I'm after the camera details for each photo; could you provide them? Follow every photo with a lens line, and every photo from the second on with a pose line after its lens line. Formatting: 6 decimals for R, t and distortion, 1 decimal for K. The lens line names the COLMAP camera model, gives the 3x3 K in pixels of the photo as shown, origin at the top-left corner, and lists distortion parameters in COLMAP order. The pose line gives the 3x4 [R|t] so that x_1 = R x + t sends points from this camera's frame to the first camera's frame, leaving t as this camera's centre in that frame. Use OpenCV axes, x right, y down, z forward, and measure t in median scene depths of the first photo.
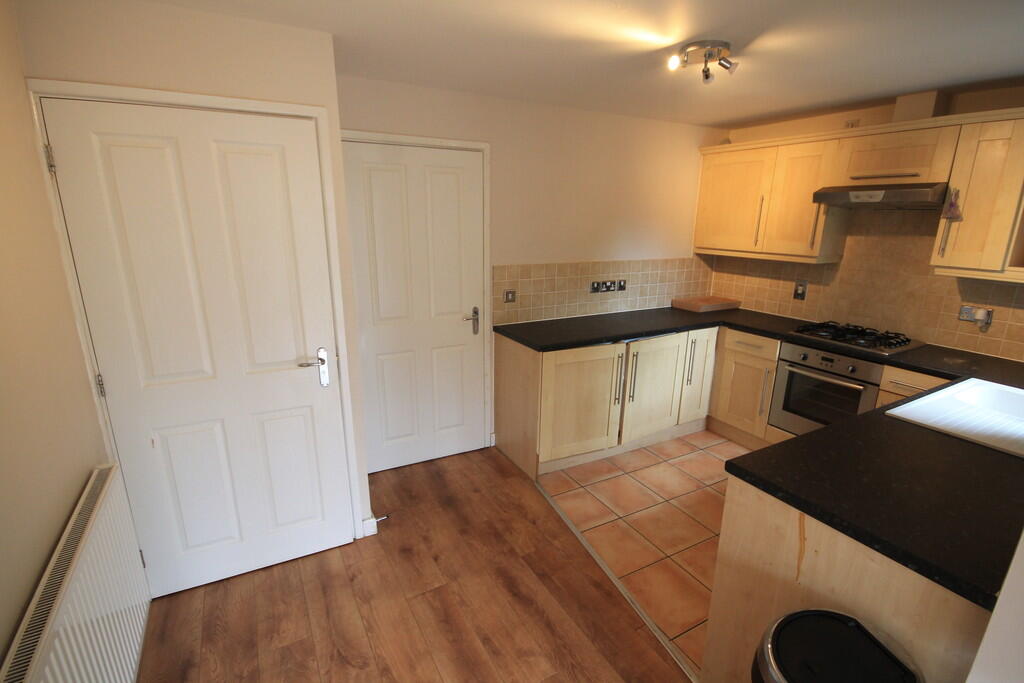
lens RADIAL K [[475.6, 0, 515.9], [0, 475.6, 347.1], [0, 0, 1]] dist [0.004706, -0.008326]
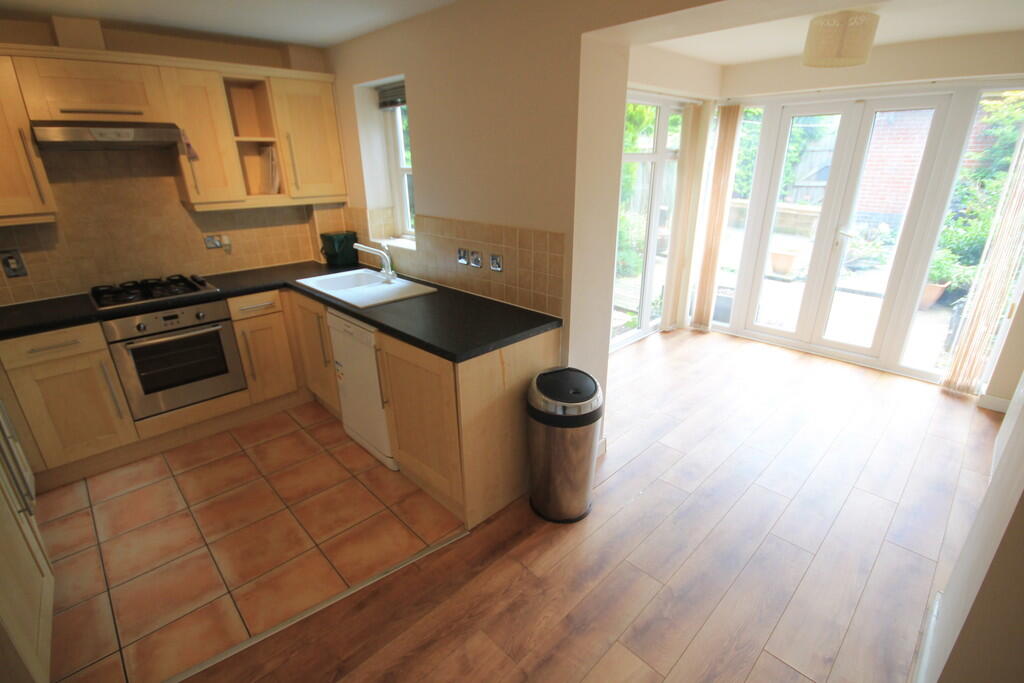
lens RADIAL K [[475.6, 0, 515.9], [0, 475.6, 347.1], [0, 0, 1]] dist [0.004706, -0.008326]
pose [[-0.255813, -0.364452, 0.895396, -0.362879], [0.264473, 0.864497, 0.427434, -0.140587], [-0.929846, 0.346151, -0.124762, 0.503886]]
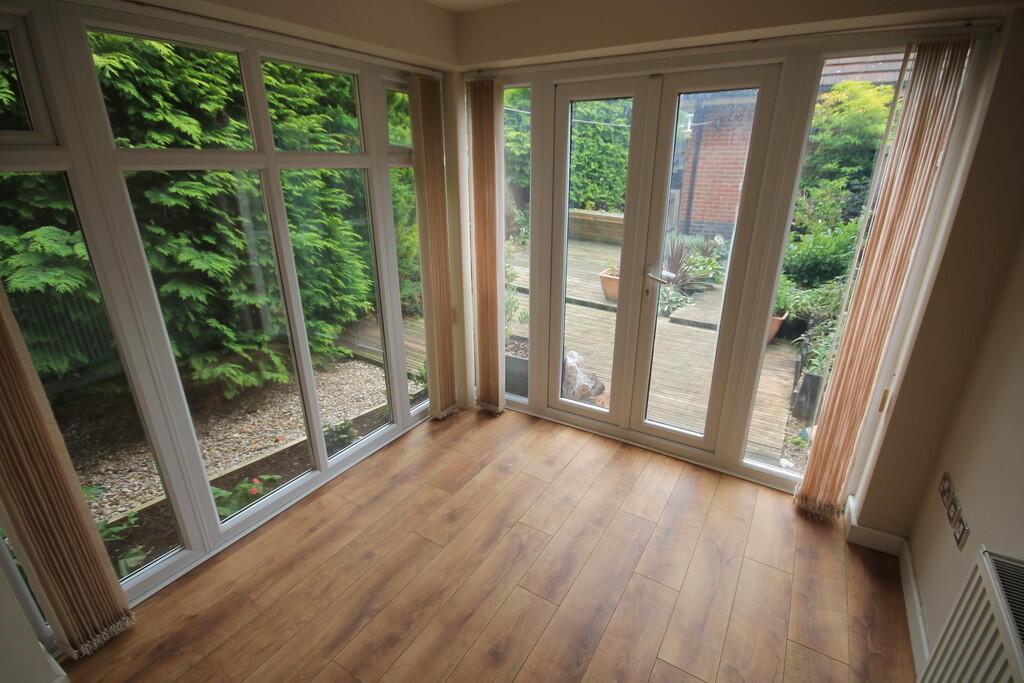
lens RADIAL K [[475.6, 0, 515.9], [0, 475.6, 347.1], [0, 0, 1]] dist [0.004706, -0.008326]
pose [[-0.478319, -0.331395, 0.813258, -0.157895], [0.226442, 0.848208, 0.478819, -0.063275], [-0.848490, 0.413184, -0.330672, 0.235818]]
